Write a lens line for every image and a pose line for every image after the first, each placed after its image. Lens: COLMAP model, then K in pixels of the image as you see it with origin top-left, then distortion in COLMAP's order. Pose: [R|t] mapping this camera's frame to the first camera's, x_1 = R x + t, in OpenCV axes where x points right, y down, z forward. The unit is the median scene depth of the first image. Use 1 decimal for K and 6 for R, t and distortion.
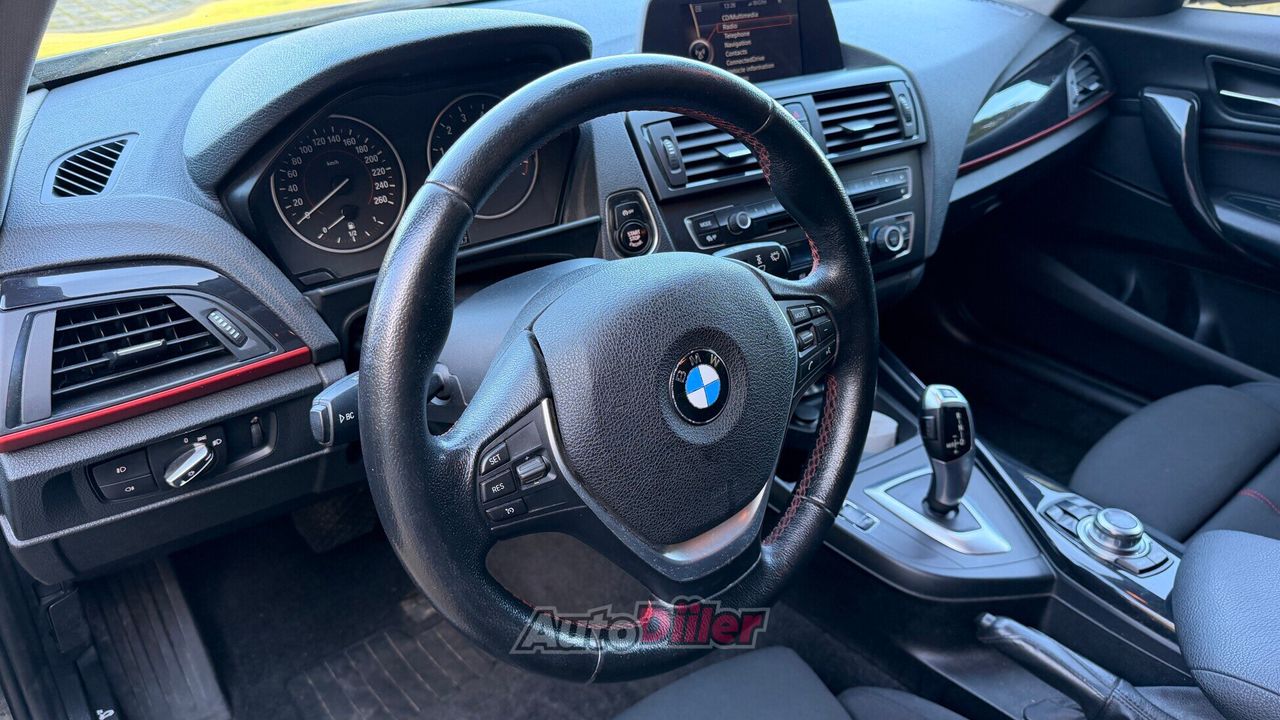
lens RADIAL K [[895.3, 0, 651.1], [0, 895.3, 371.4], [0, 0, 1]] dist [0.037930, -0.052131]
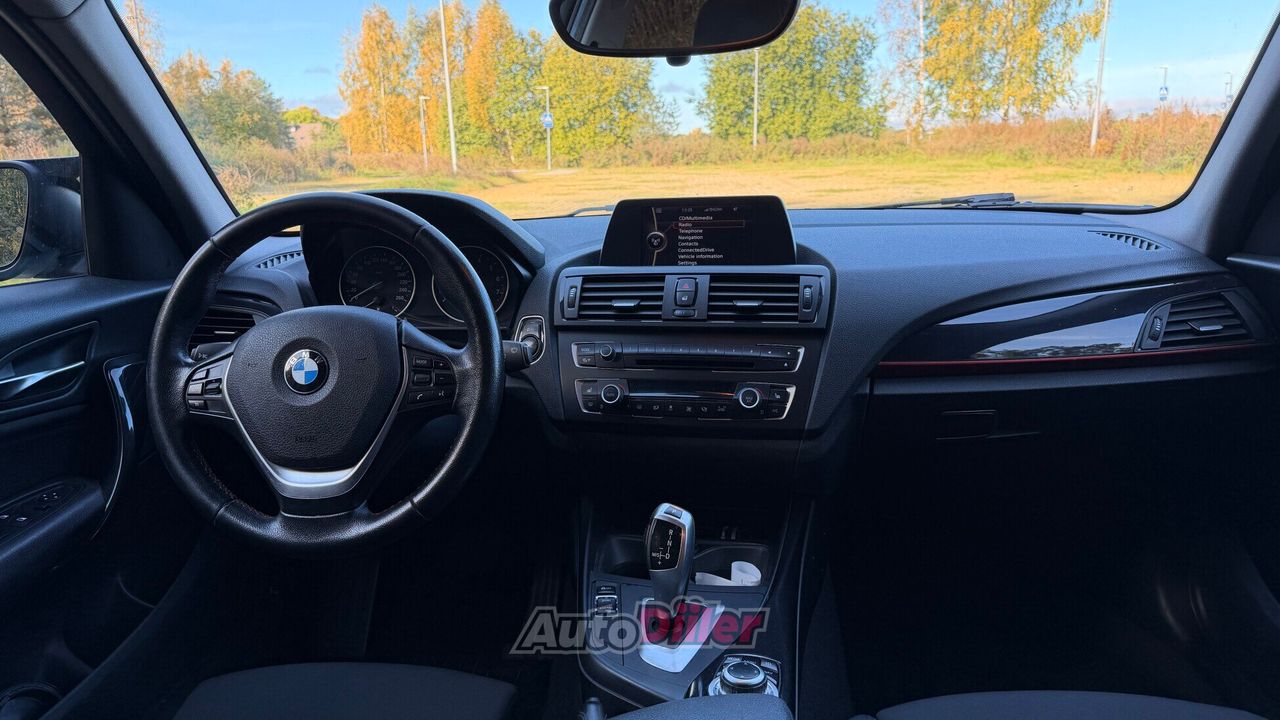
lens RADIAL K [[912.4, 0, 652.7], [0, 912.4, 360.8], [0, 0, 1]] dist [0.046295, -0.018833]
pose [[0.715758, 0.128011, -0.686515, 1.105625], [-0.325191, 0.931066, -0.165432, 0.046458], [0.618013, 0.341658, 0.708046, 0.092532]]
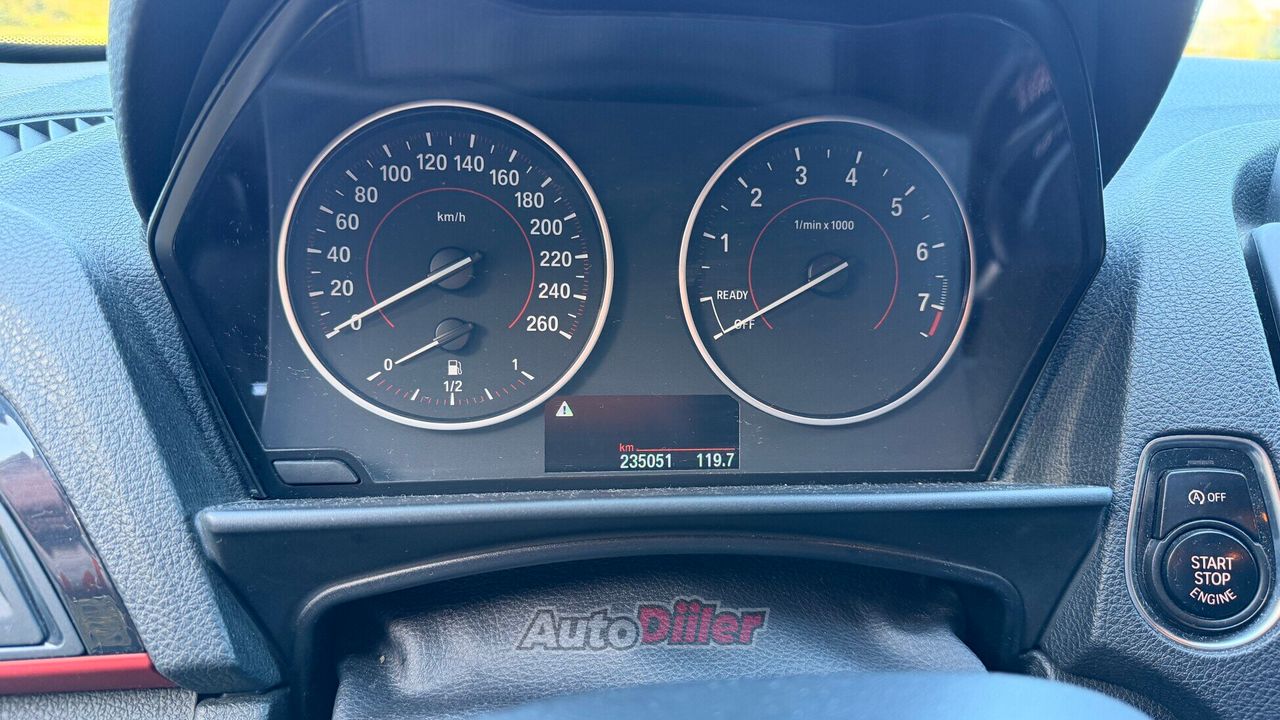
lens RADIAL K [[895.3, 0, 667.6], [0, 895.3, 354.0], [0, 0, 1]] dist [0.037930, -0.052131]
pose [[0.846805, 0.193619, -0.495412, -0.039360], [-0.291617, 0.947935, -0.127982, -0.124472], [0.444839, 0.252846, 0.859178, 0.594016]]
